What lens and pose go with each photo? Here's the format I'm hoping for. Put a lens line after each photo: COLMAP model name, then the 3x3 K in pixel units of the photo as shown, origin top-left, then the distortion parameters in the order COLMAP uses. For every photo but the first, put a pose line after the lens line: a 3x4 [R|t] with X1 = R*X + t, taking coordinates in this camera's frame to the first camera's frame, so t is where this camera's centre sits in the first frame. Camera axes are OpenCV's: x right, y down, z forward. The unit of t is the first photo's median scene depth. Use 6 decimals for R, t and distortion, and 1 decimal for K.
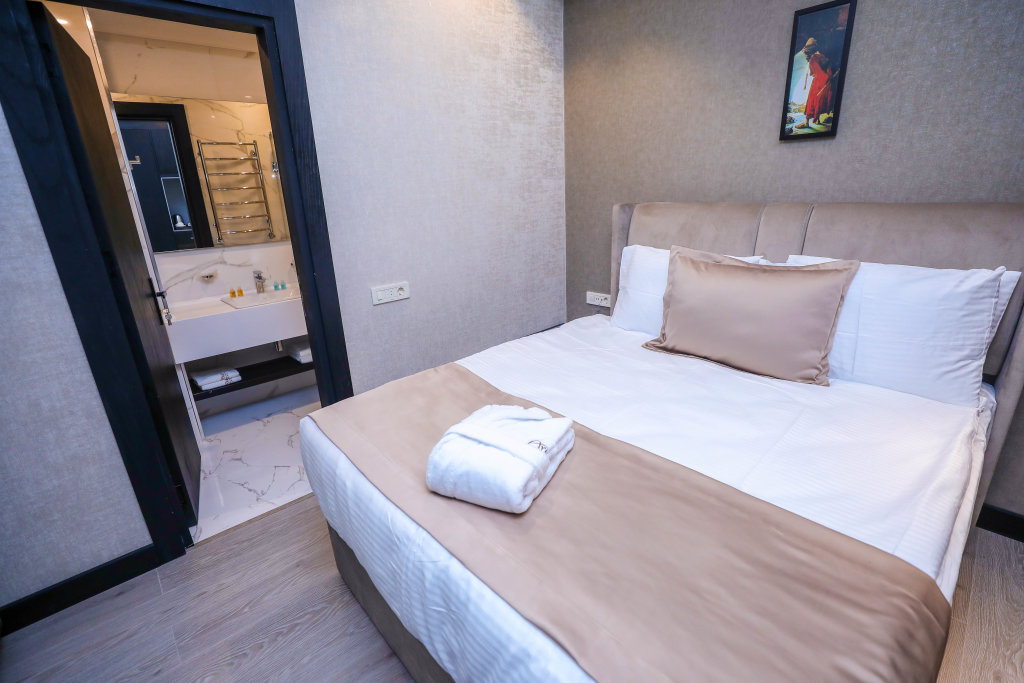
lens RADIAL K [[473.4, 0, 516.6], [0, 473.4, 342.6], [0, 0, 1]] dist [-0.000485, 0.000579]
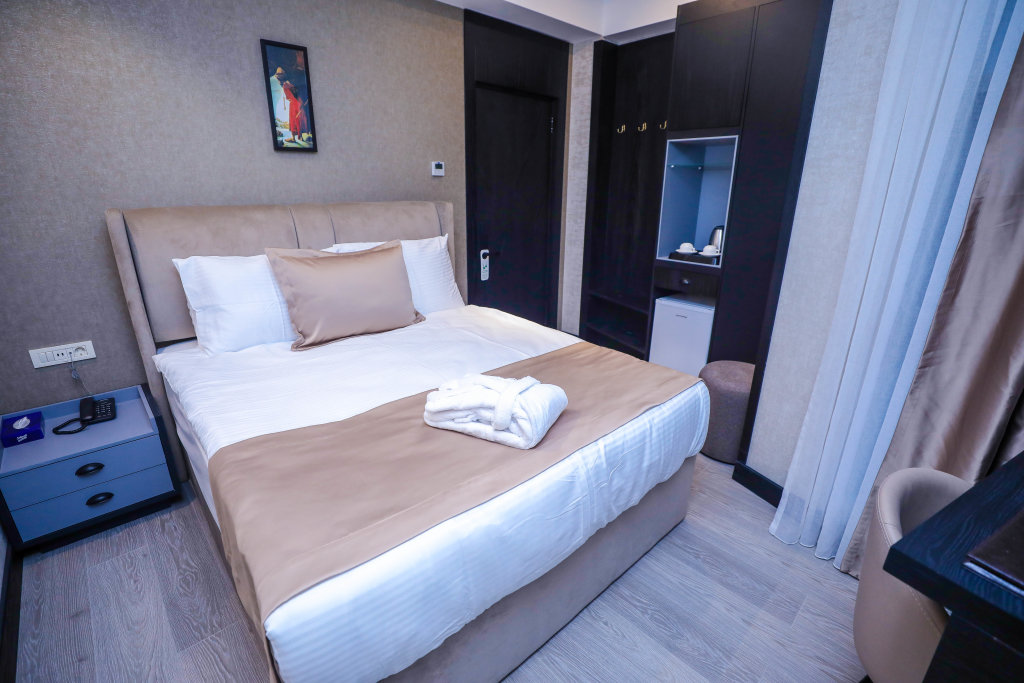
lens RADIAL K [[473.4, 0, 516.6], [0, 473.4, 342.6], [0, 0, 1]] dist [-0.000485, 0.000579]
pose [[0.010899, -0.290945, 0.956678, -0.697685], [0.305030, 0.912101, 0.273914, -0.143450], [-0.952280, 0.288830, 0.098688, 0.484540]]
